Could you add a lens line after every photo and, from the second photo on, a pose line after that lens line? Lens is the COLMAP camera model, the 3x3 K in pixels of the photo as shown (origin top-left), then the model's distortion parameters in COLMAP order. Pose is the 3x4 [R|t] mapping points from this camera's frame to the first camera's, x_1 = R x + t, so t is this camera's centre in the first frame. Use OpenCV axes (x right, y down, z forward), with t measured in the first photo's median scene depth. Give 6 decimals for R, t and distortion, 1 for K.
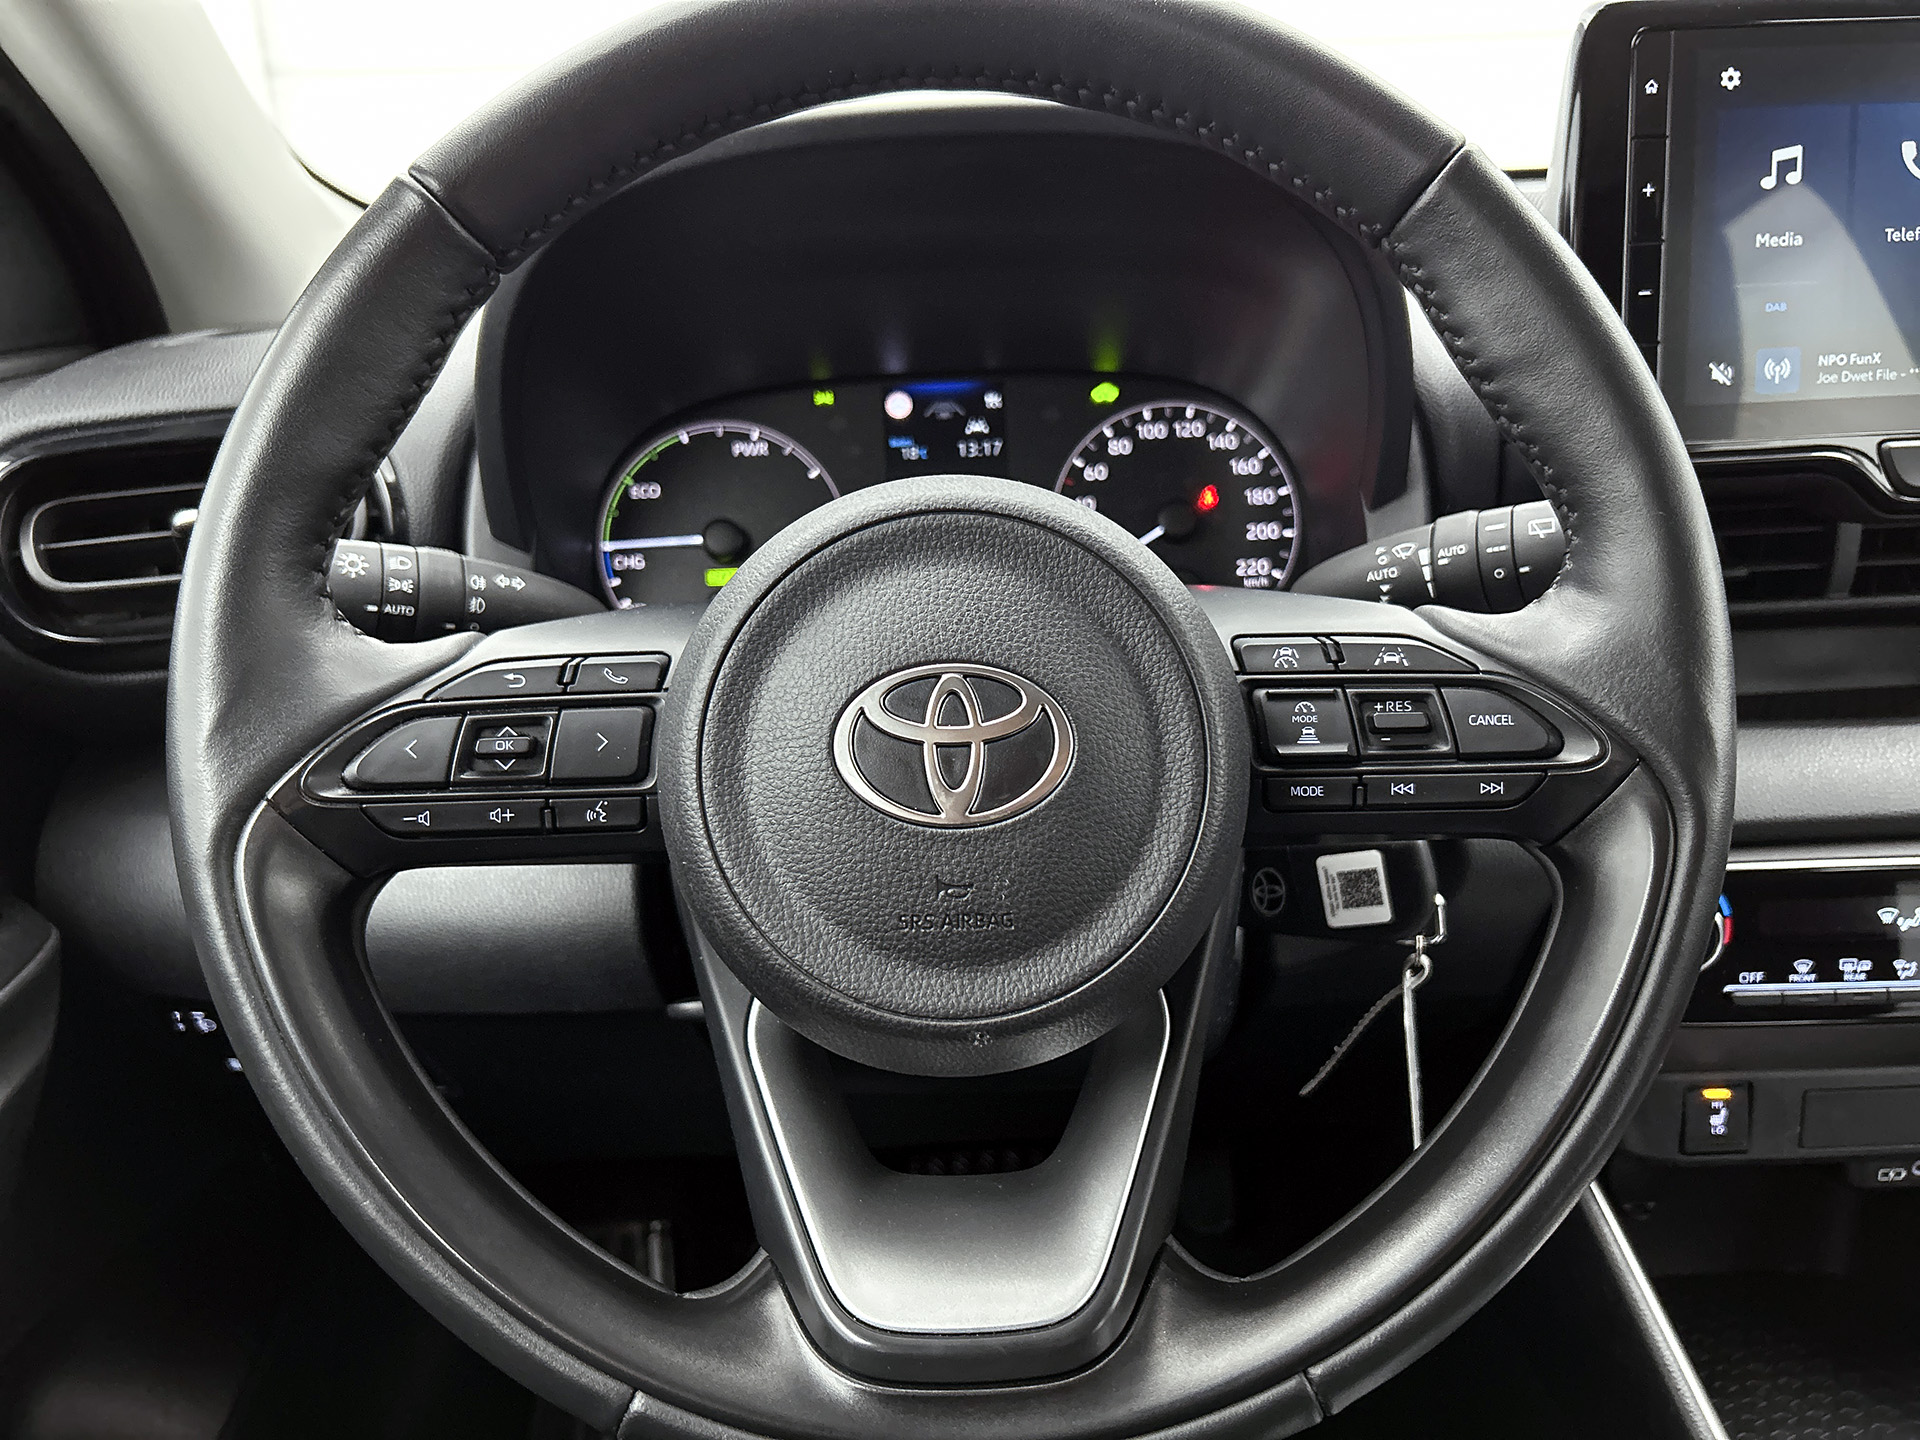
lens RADIAL K [[1458.8, 0, 978.5], [0, 1458.8, 722.3], [0, 0, 1]] dist [0.158902, -0.001126]
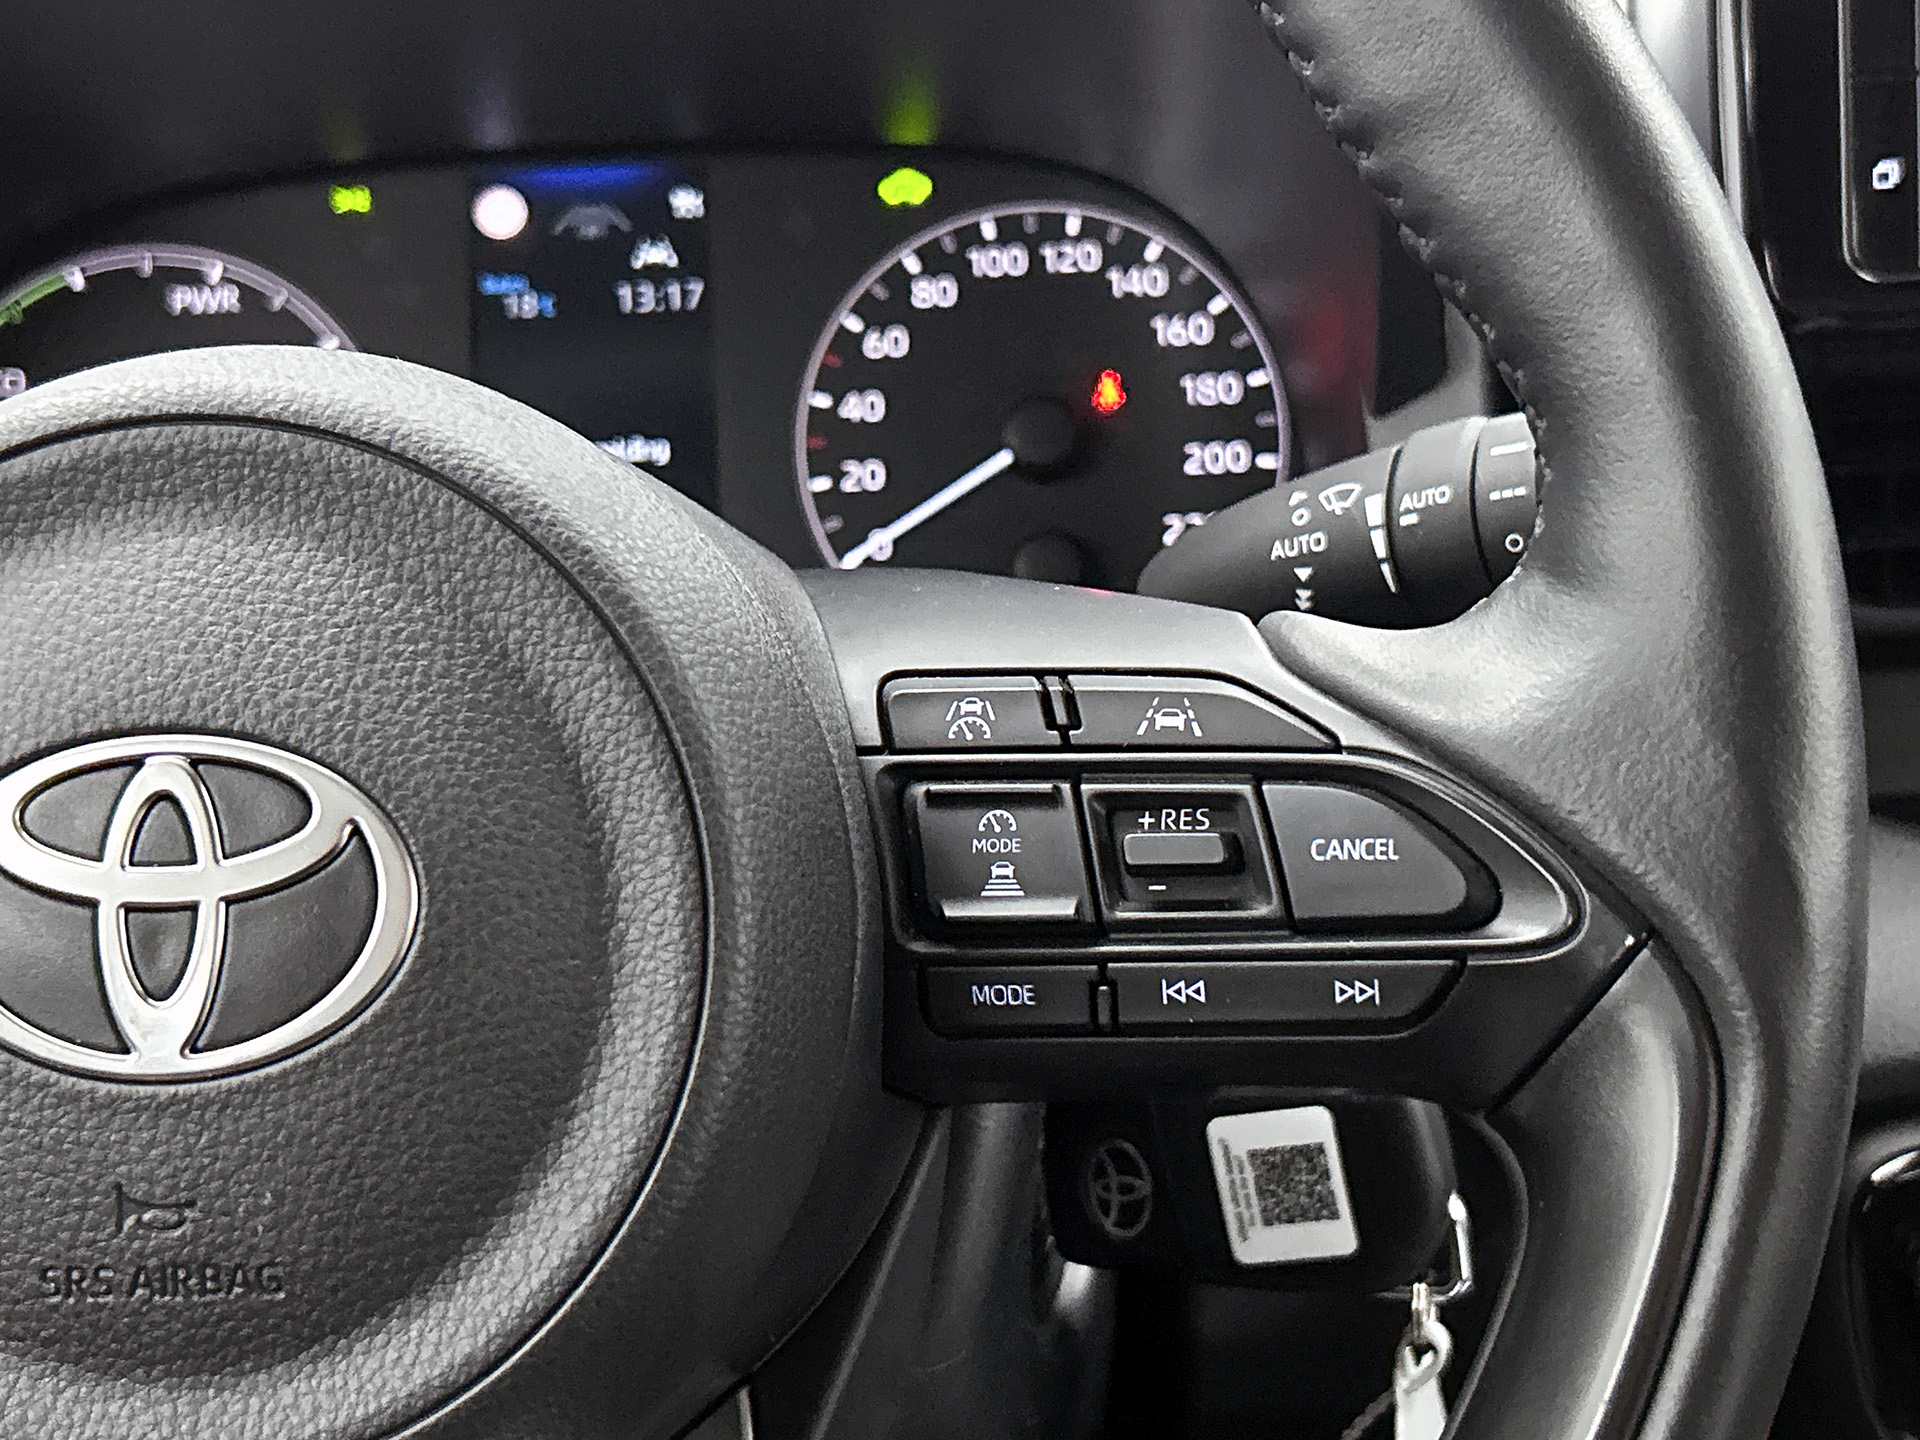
lens RADIAL K [[2768.7, 0, 966.1], [0, 2768.7, 712.3], [0, 0, 1]] dist [0.243713, -0.753427]
pose [[0.998839, -0.001918, -0.048131, 0.241697], [0.000094, 0.999282, -0.037881, -0.010945], [0.048169, 0.037832, 0.998122, 0.080194]]
